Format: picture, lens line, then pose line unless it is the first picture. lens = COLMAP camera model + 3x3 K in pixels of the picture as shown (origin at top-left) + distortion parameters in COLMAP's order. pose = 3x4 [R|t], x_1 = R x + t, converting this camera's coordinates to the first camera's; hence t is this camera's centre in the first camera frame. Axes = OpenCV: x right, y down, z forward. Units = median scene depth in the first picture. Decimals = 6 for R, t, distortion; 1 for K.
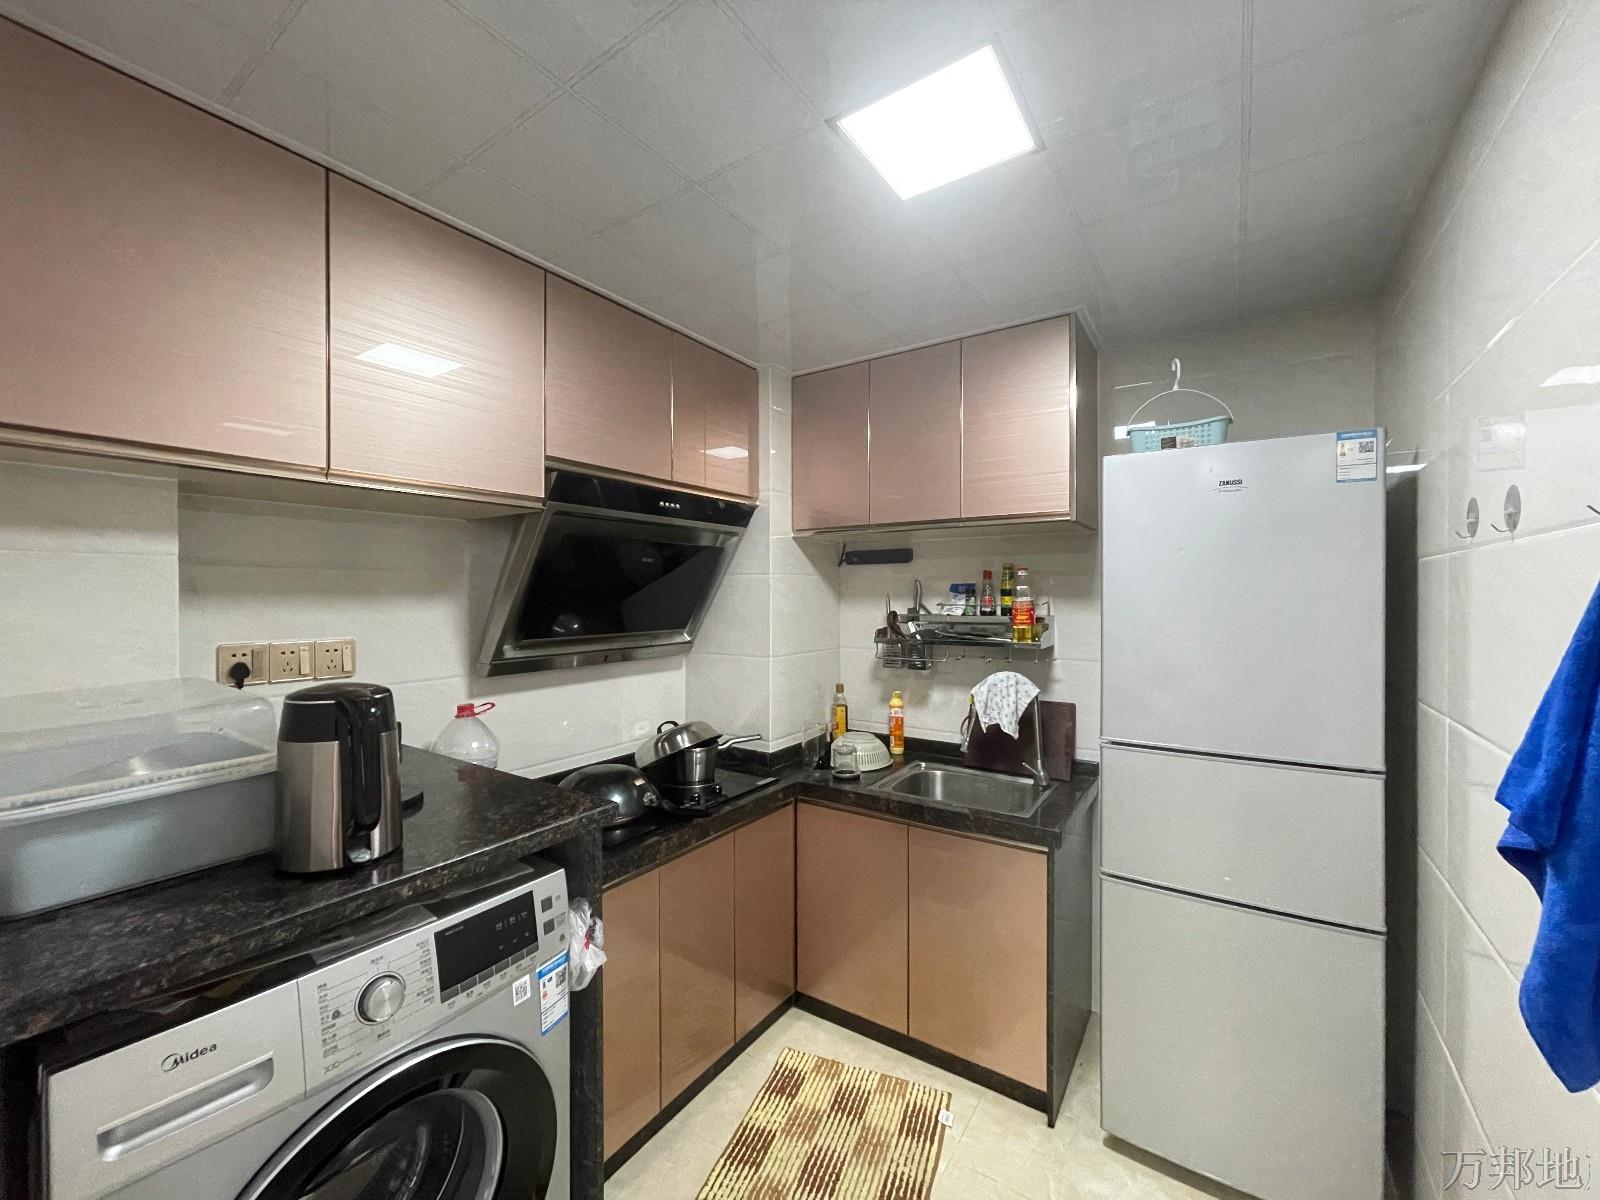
lens RADIAL K [[640.2, 0, 800.0], [0, 640.2, 600.0], [0, 0, 1]] dist [0.008628, -0.003804]
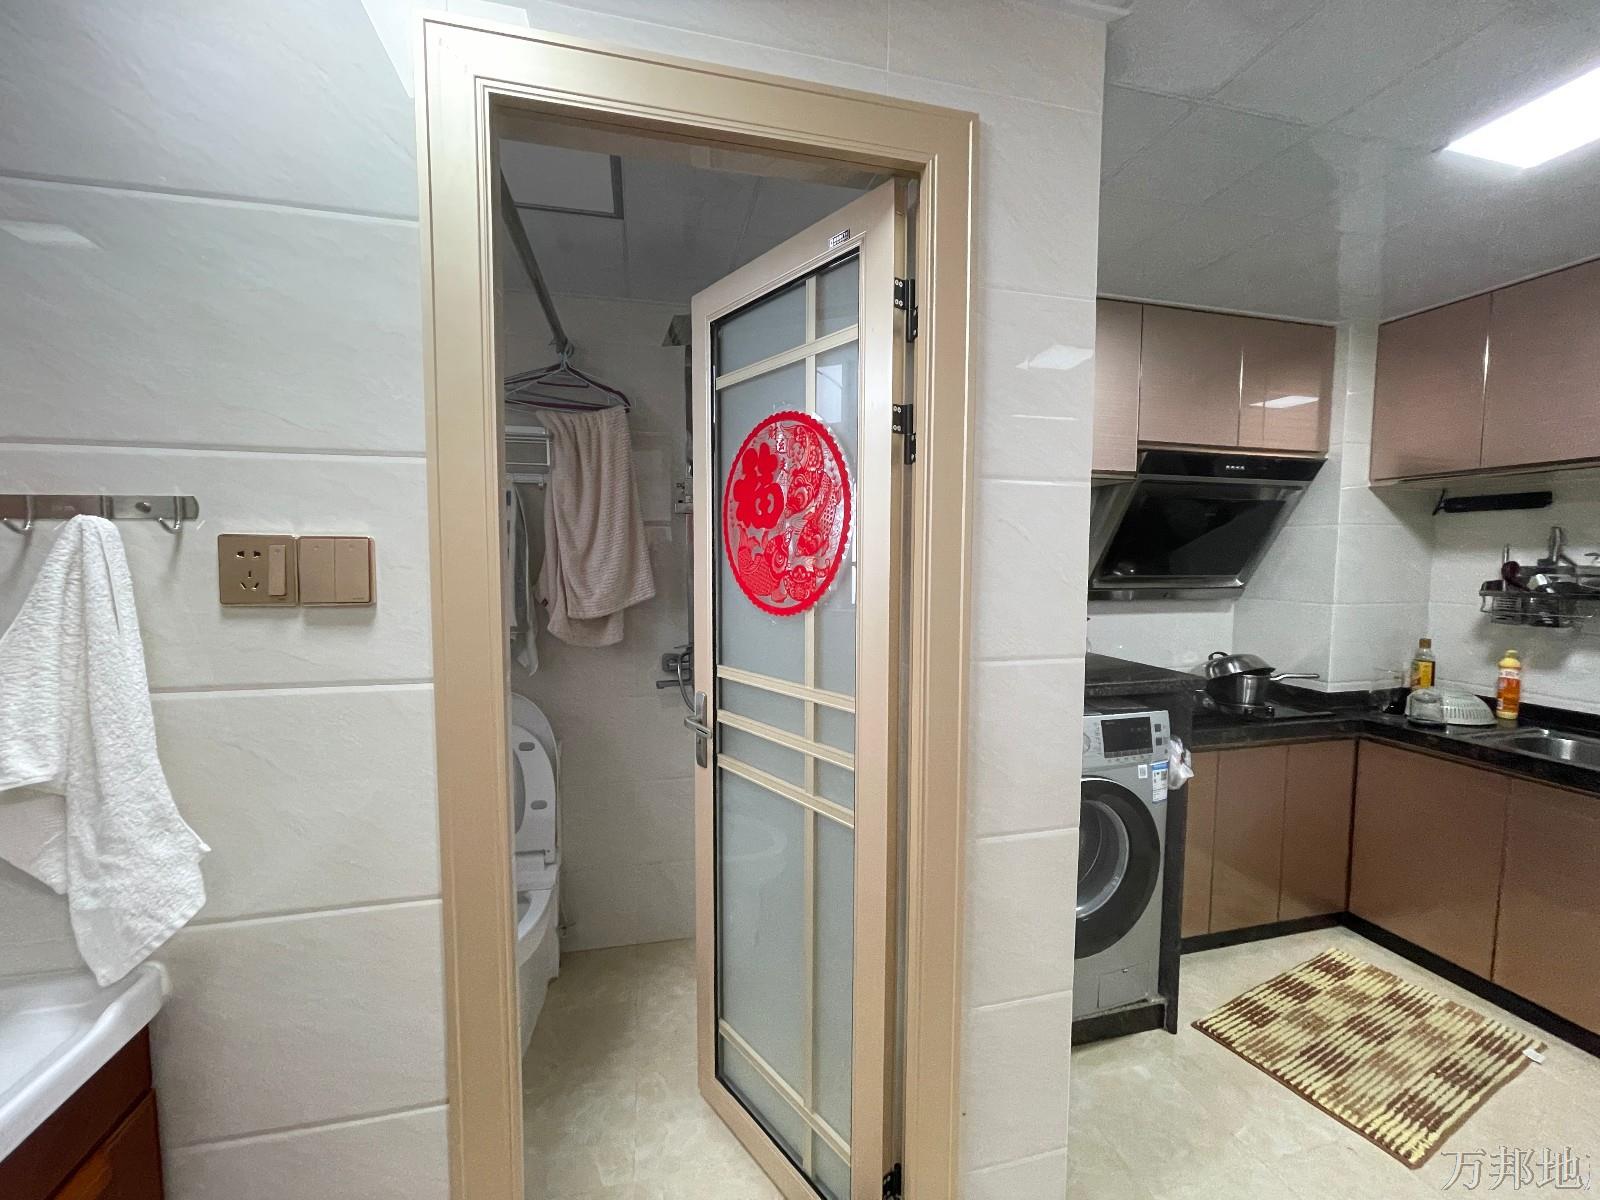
lens RADIAL K [[640.2, 0, 800.0], [0, 640.2, 600.0], [0, 0, 1]] dist [0.008628, -0.003804]
pose [[0.749937, 0.050664, -0.659566, -0.008640], [-0.011966, 0.997939, 0.063050, 0.028806], [0.661401, -0.039391, 0.748997, -0.391415]]
